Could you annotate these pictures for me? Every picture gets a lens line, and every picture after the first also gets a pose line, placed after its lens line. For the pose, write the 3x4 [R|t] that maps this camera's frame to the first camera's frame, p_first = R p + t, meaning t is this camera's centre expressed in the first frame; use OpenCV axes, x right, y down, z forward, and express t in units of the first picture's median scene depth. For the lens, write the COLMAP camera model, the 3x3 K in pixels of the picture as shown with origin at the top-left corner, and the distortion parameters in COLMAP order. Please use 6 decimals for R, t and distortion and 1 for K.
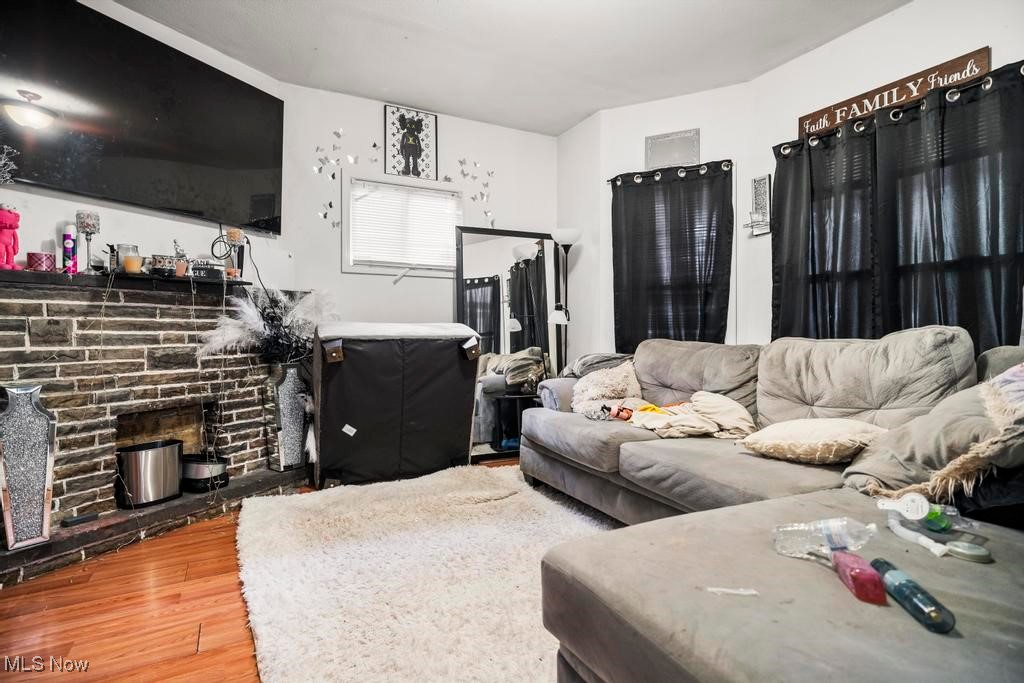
lens RADIAL K [[524.9, 0, 512.0], [0, 524.9, 341.5], [0, 0, 1]] dist [-0.000268, -0.000219]
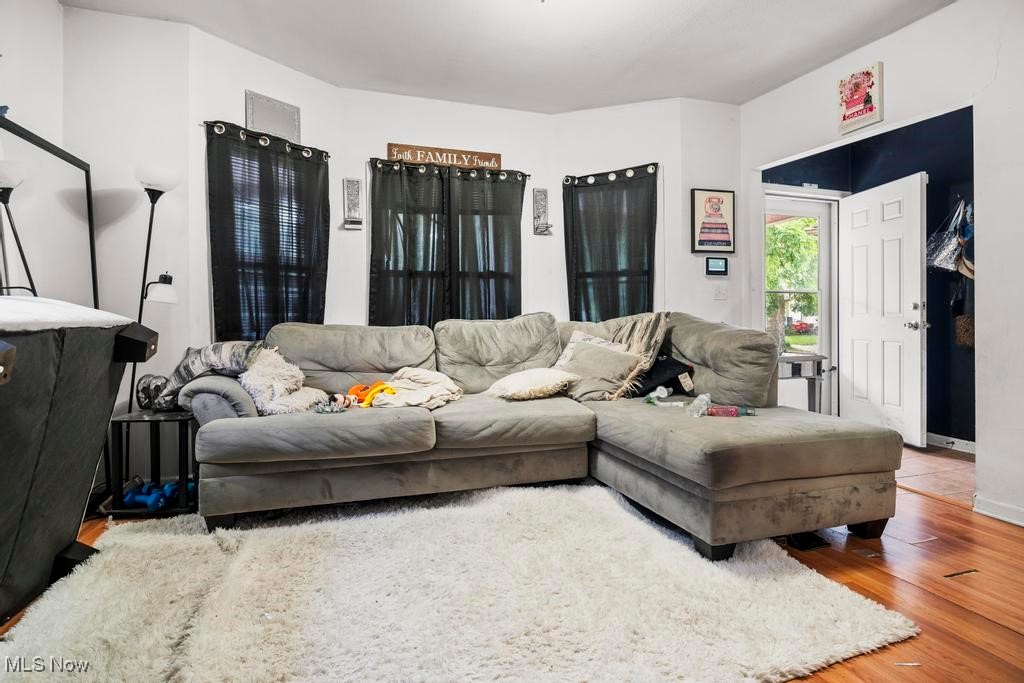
lens RADIAL K [[532.4, 0, 509.5], [0, 532.4, 317.7], [0, 0, 1]] dist [0.001875, 0.000343]
pose [[0.149194, -0.004067, 0.988800, -0.695110], [0.017386, 0.999848, 0.001489, -0.009205], [-0.988655, 0.016969, 0.149242, 0.564809]]
